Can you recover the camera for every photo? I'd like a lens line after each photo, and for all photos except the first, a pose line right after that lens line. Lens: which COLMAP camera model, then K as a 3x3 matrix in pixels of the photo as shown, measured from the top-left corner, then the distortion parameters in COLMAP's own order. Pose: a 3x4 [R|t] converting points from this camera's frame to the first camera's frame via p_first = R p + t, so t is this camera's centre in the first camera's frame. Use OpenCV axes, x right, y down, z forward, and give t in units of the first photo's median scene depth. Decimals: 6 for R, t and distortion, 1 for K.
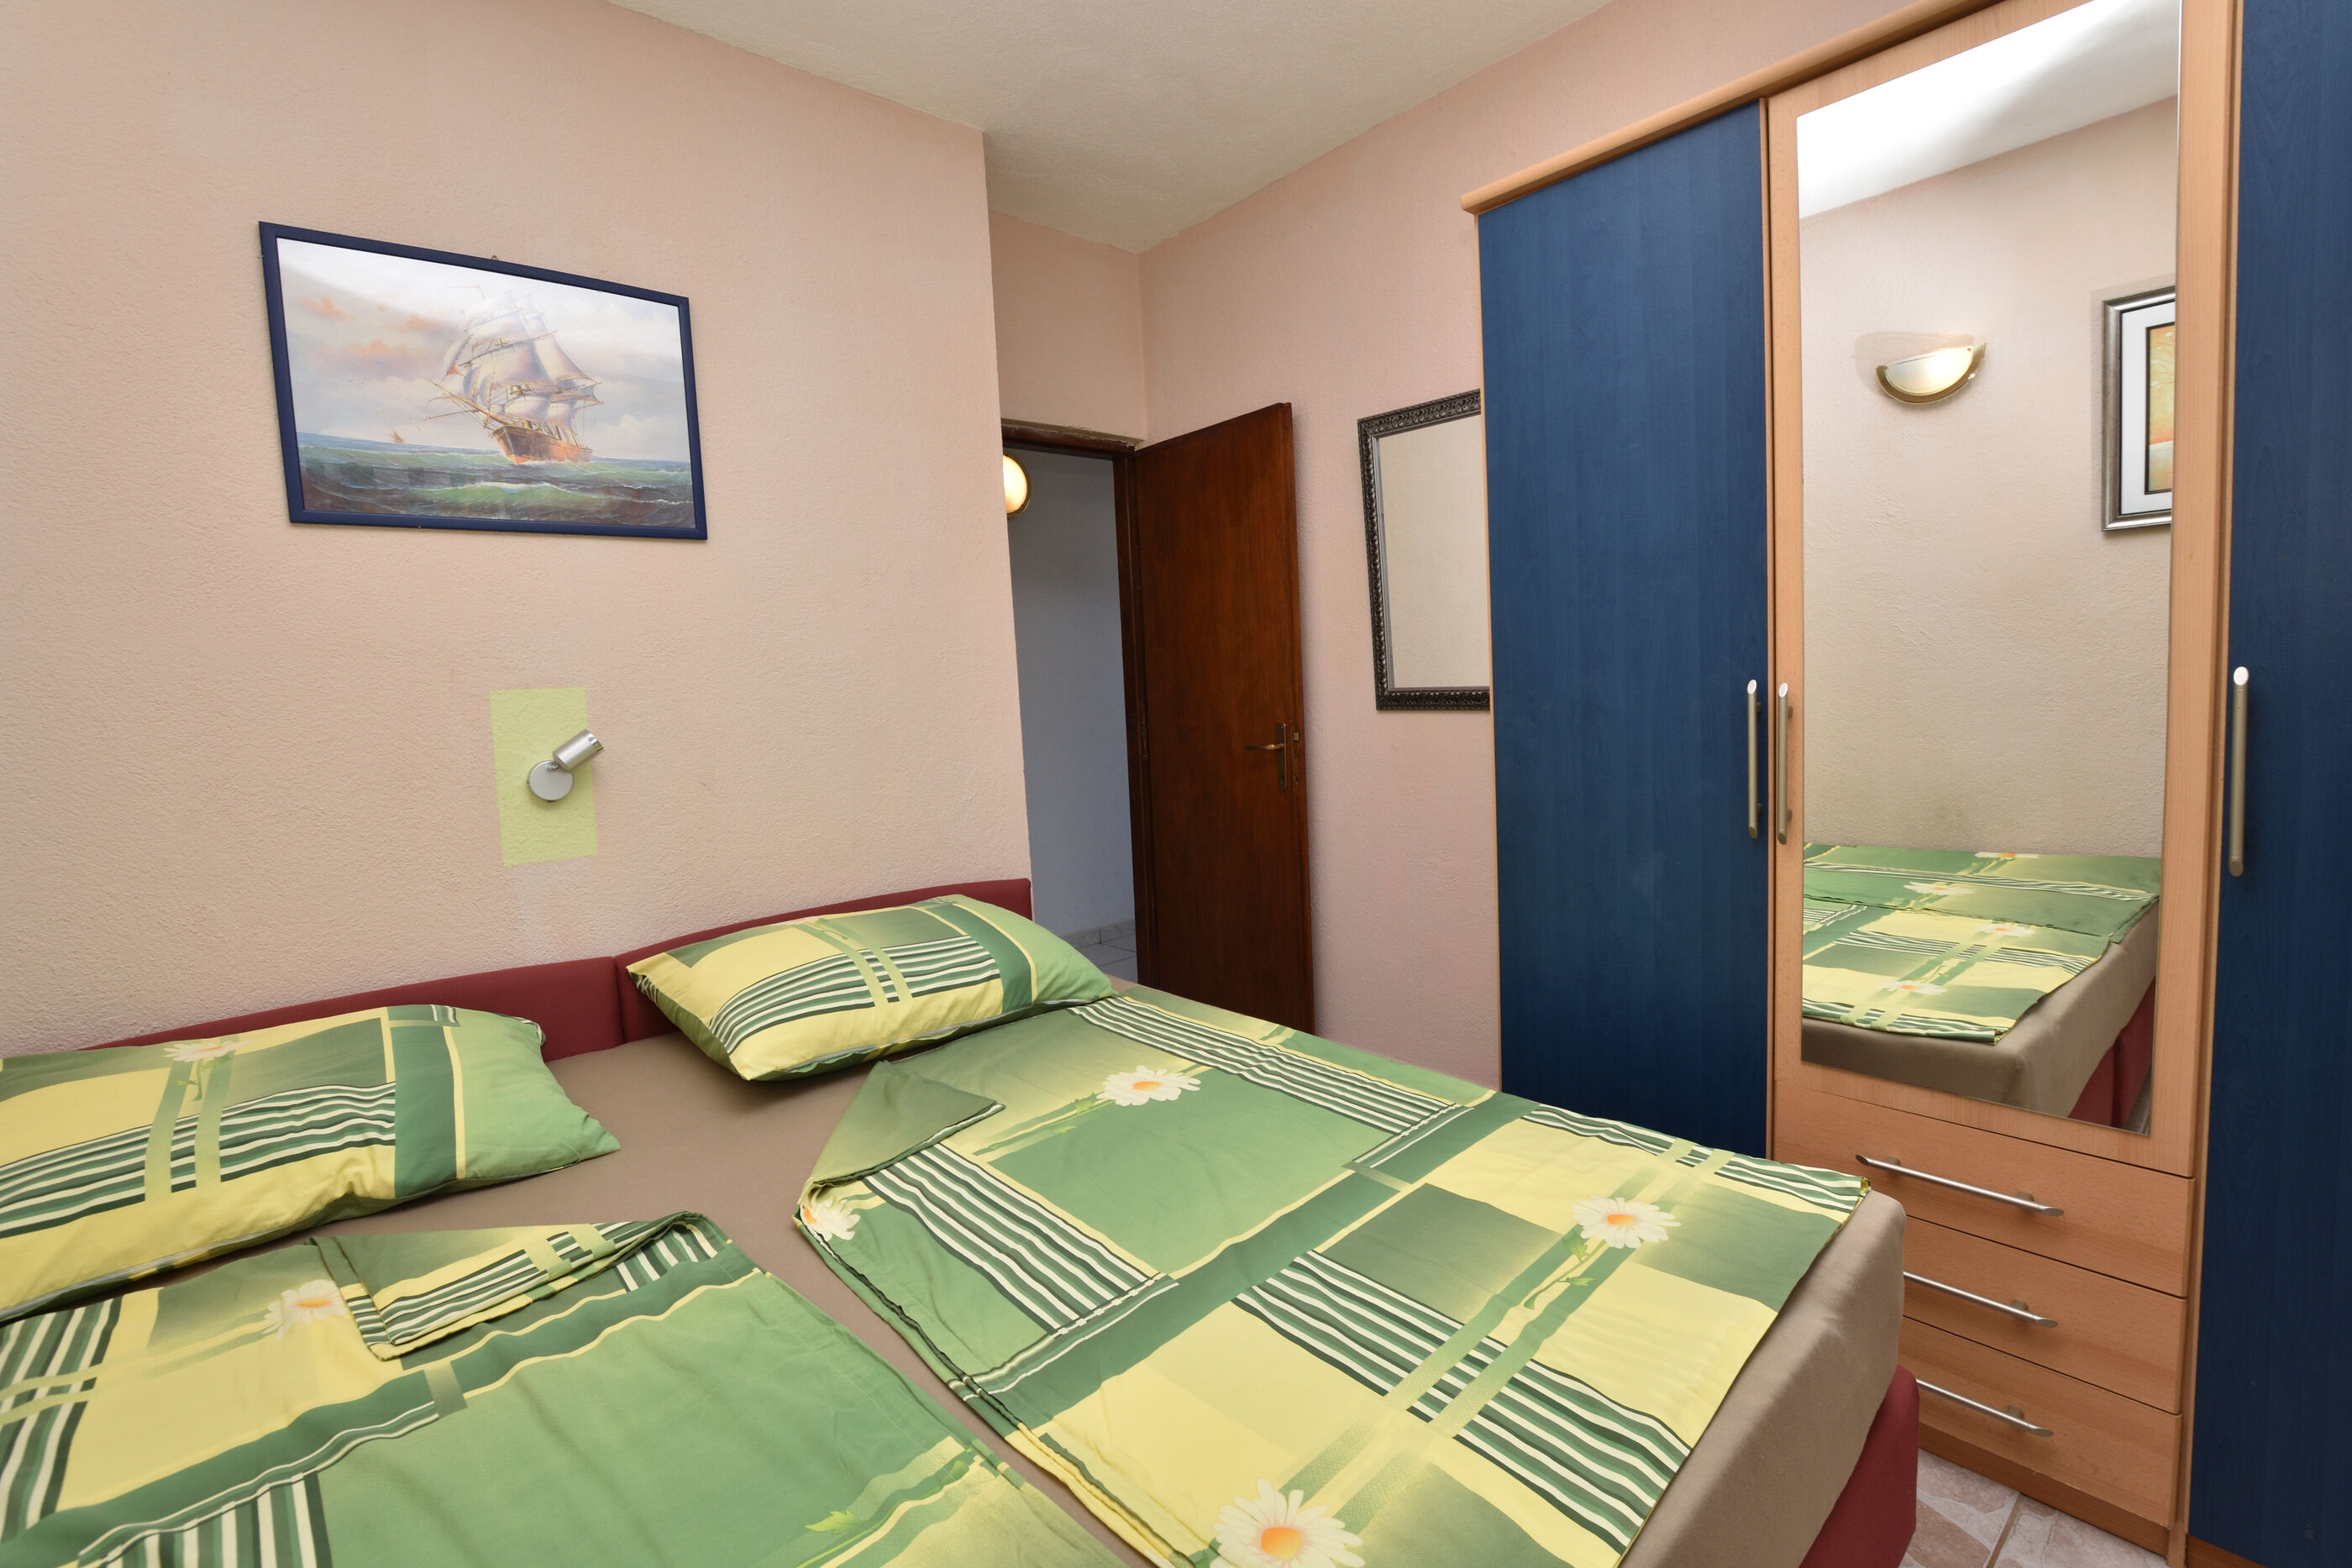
lens RADIAL K [[1035.2, 0, 1176.0], [0, 1035.2, 784.0], [0, 0, 1]] dist [-0.028061, 0.000346]
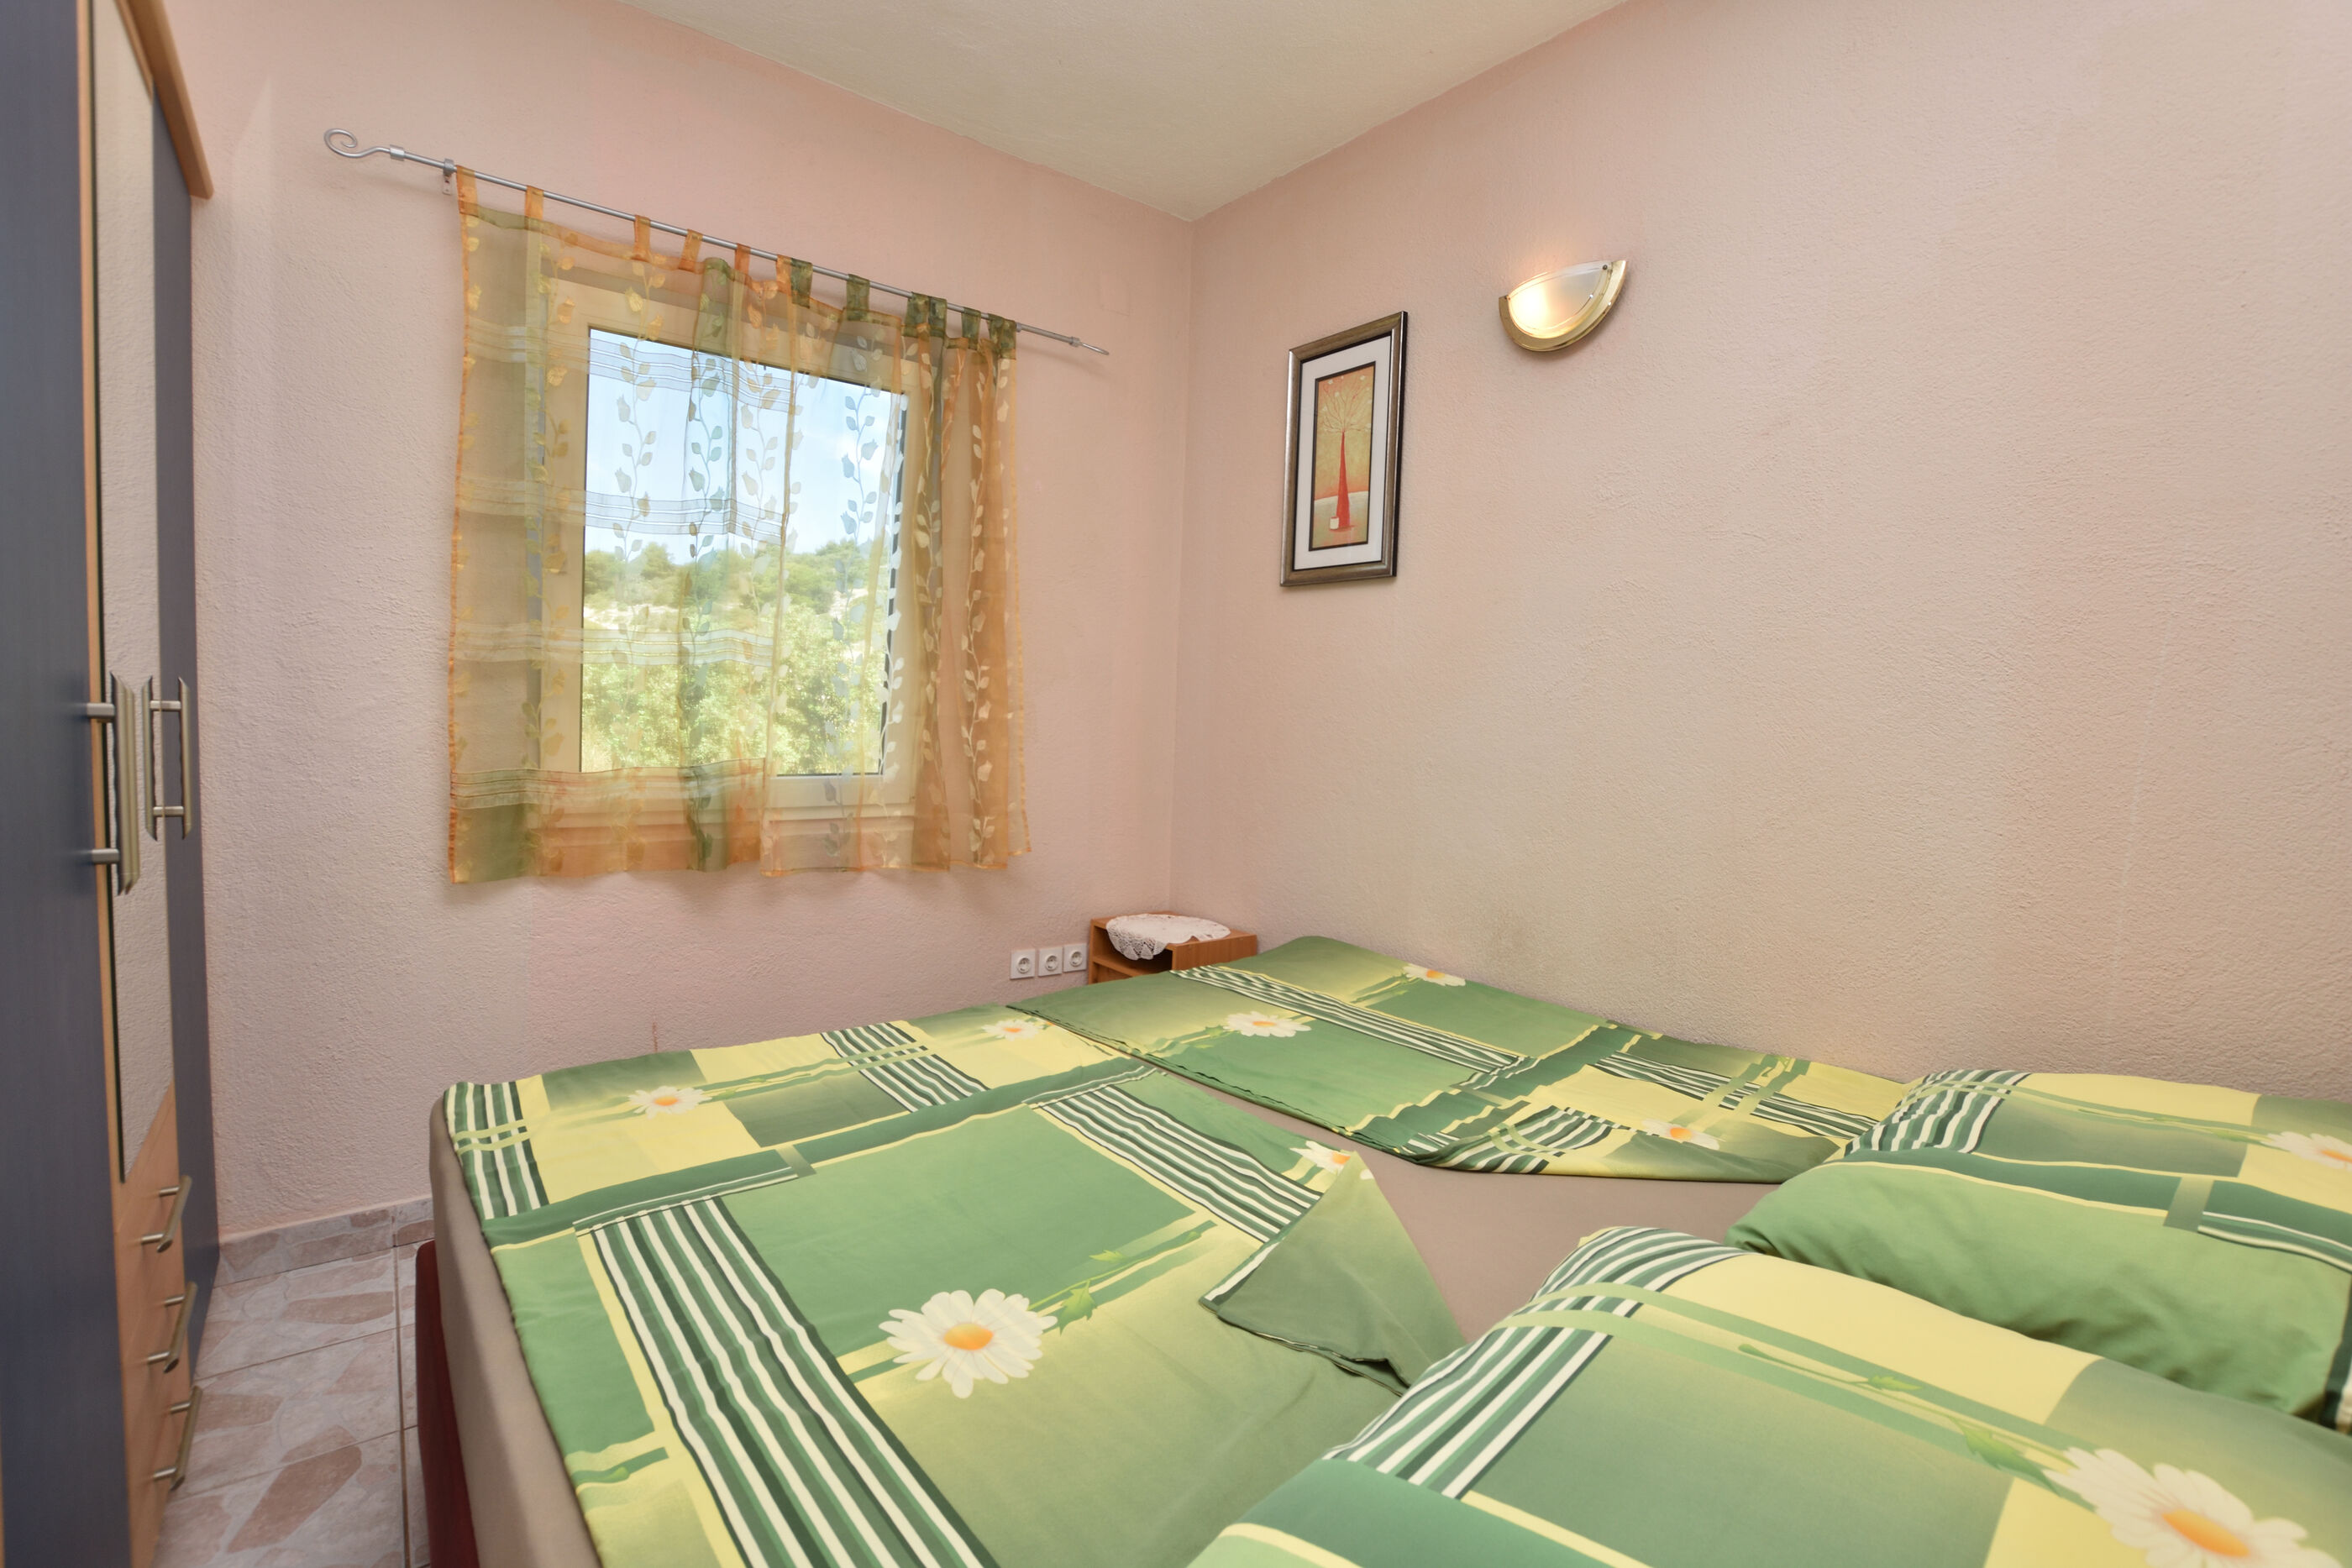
lens RADIAL K [[1035.2, 0, 1176.0], [0, 1035.2, 784.0], [0, 0, 1]] dist [-0.028061, 0.000346]
pose [[-0.999367, 0.017013, 0.031228, -0.244731], [0.022171, 0.984659, 0.173074, -0.168277], [-0.027805, 0.173656, -0.984414, 2.187100]]
